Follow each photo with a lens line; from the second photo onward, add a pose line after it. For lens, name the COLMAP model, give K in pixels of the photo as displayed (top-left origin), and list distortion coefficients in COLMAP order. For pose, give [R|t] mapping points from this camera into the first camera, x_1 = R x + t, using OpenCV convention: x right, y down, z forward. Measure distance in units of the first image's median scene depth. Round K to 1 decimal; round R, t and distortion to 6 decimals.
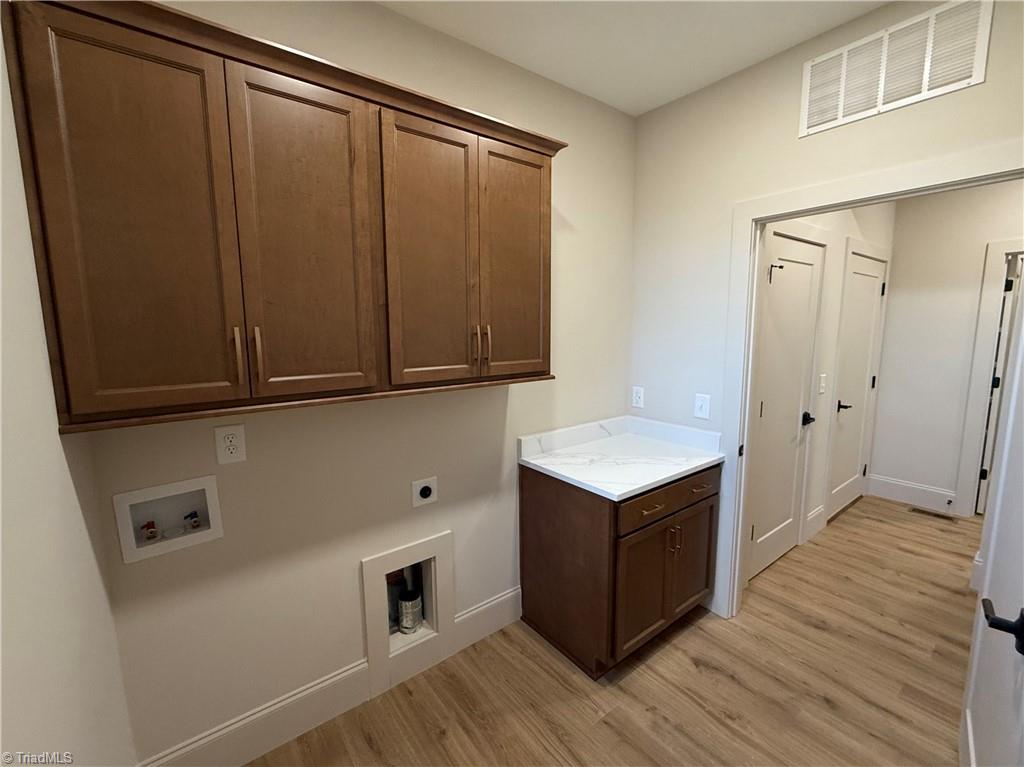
lens RADIAL K [[414.0, 0, 513.1], [0, 414.0, 385.9], [0, 0, 1]] dist [-0.002856, -0.000109]
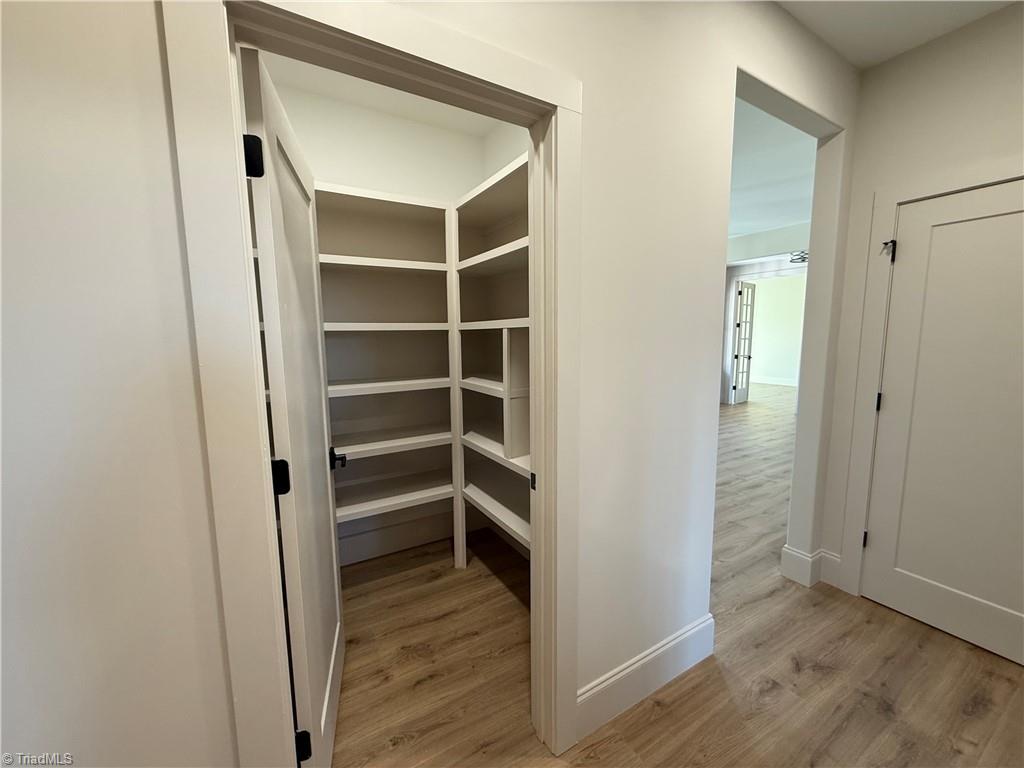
lens RADIAL K [[410.1, 0, 512.4], [0, 410.1, 386.5], [0, 0, 1]] dist [-0.000041, 0.000020]
pose [[0.148279, -0.128319, 0.980585, -1.127130], [0.132520, 0.985182, 0.108881, -0.049801], [-0.980026, 0.113803, 0.163087, 1.150013]]
